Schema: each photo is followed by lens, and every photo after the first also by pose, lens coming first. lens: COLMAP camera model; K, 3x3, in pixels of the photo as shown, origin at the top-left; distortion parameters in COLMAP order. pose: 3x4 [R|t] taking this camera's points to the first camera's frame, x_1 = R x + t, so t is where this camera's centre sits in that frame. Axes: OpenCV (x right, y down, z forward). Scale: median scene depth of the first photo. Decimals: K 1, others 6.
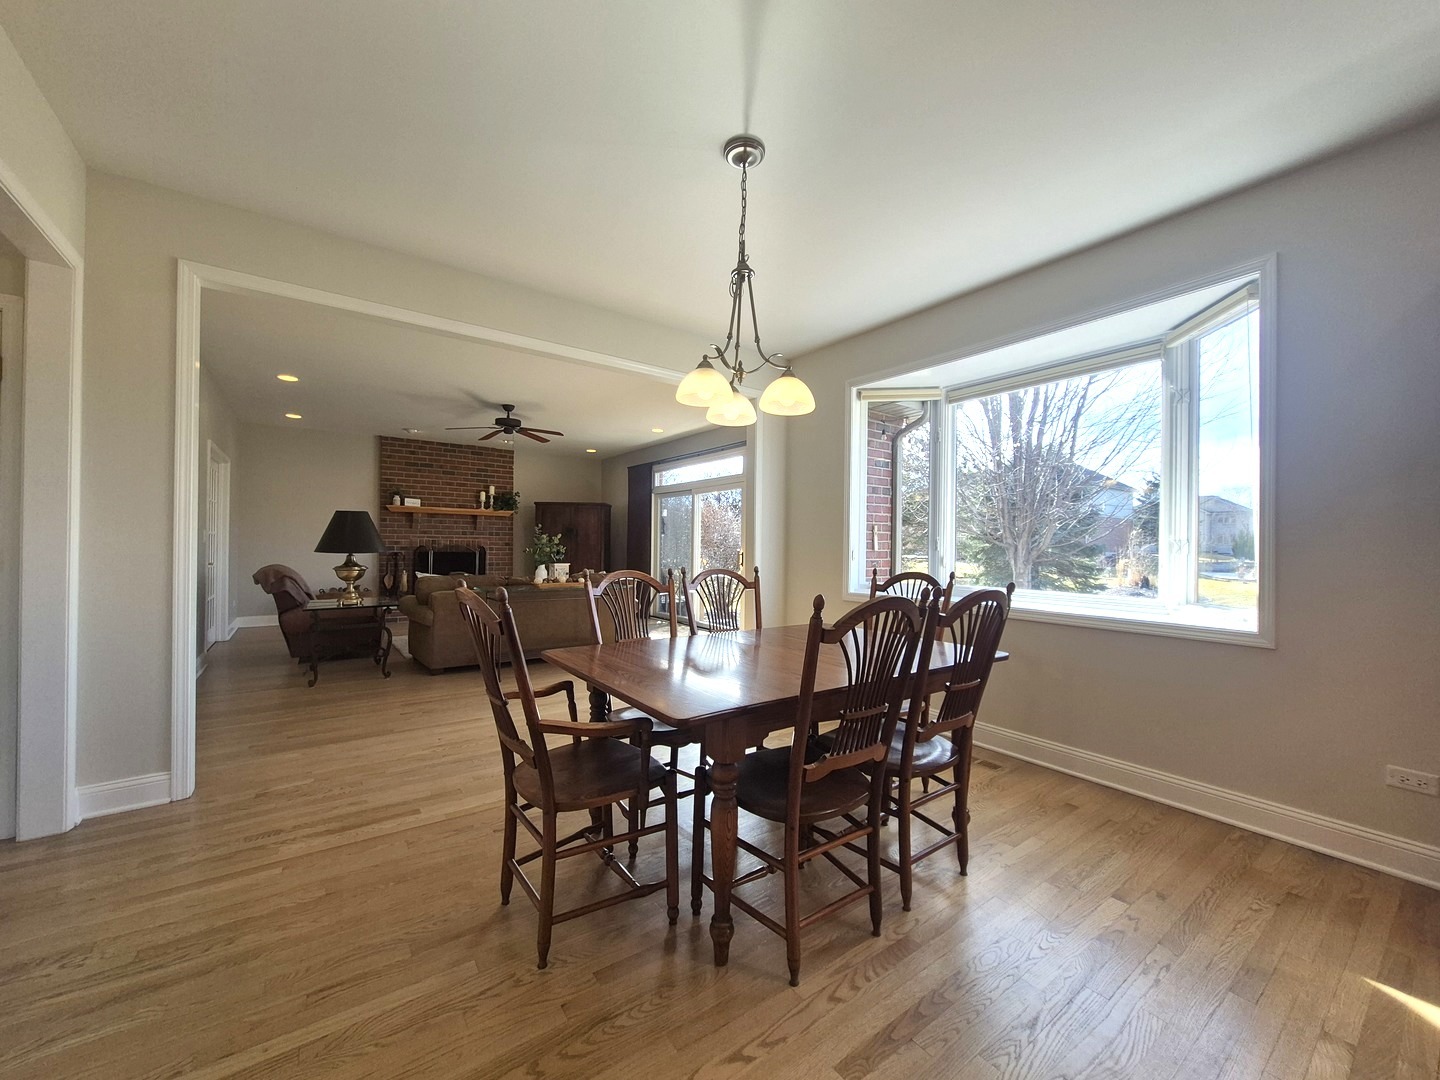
lens RADIAL K [[564.8, 0, 720.5], [0, 564.8, 543.4], [0, 0, 1]] dist [0.003160, -0.000747]
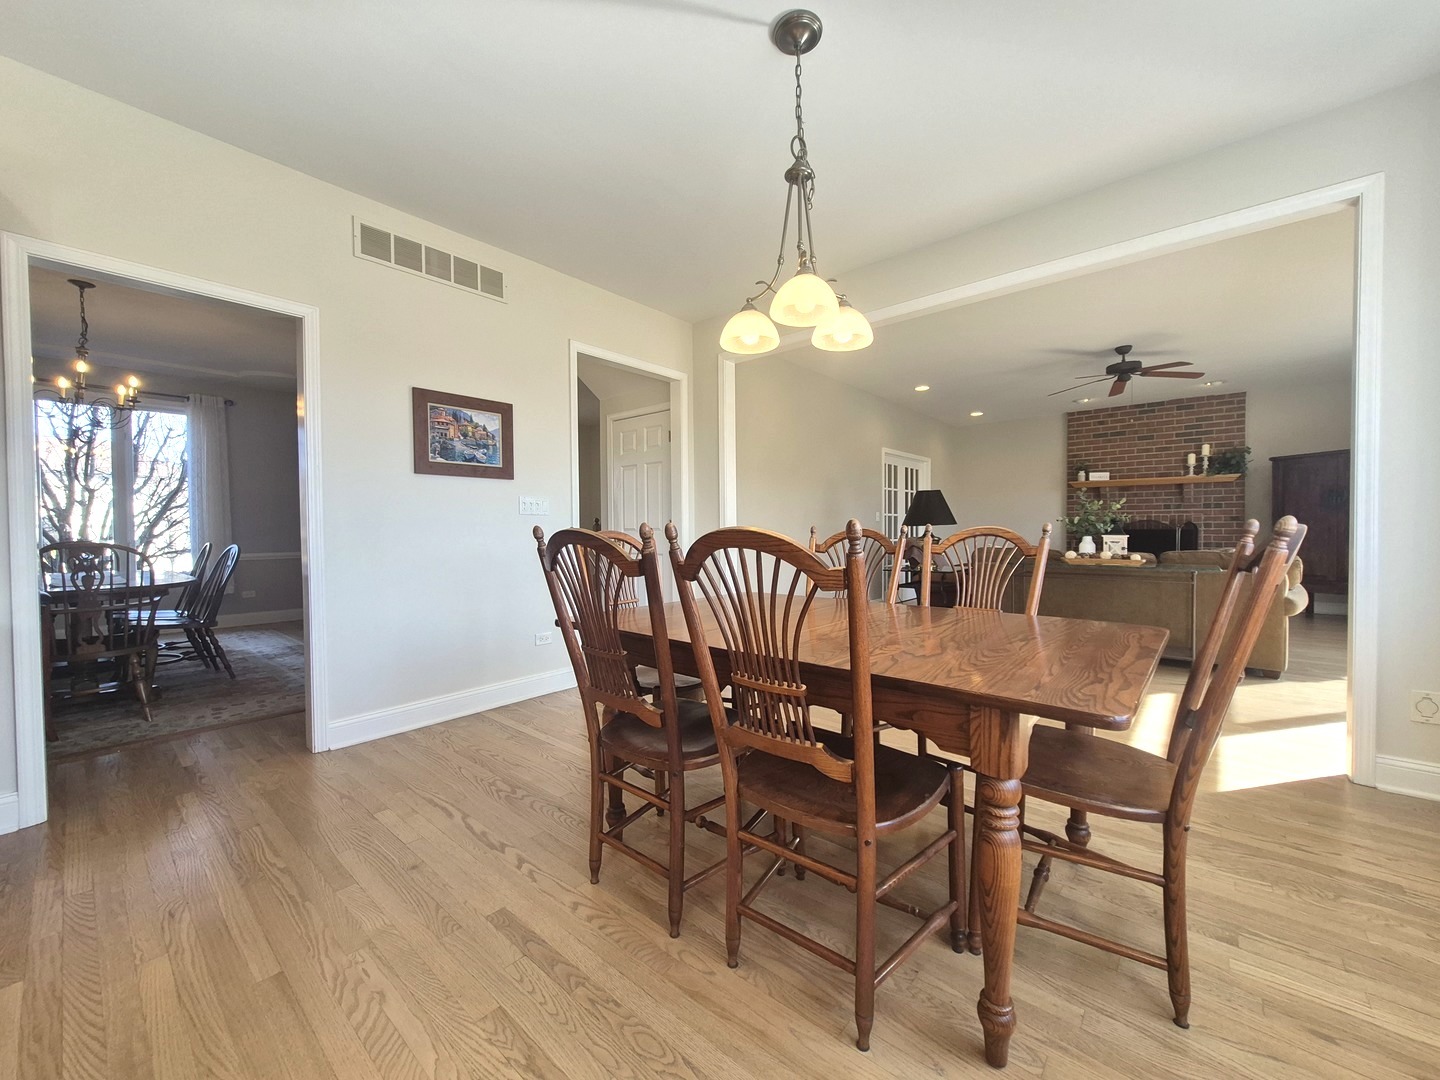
lens RADIAL K [[564.8, 0, 721.9], [0, 564.8, 542.1], [0, 0, 1]] dist [0.003160, -0.000747]
pose [[0.229138, 0.007142, -0.973368, 0.225613], [0.012376, 0.999871, 0.010250, 0.018879], [0.973315, -0.014395, 0.229020, 0.178965]]
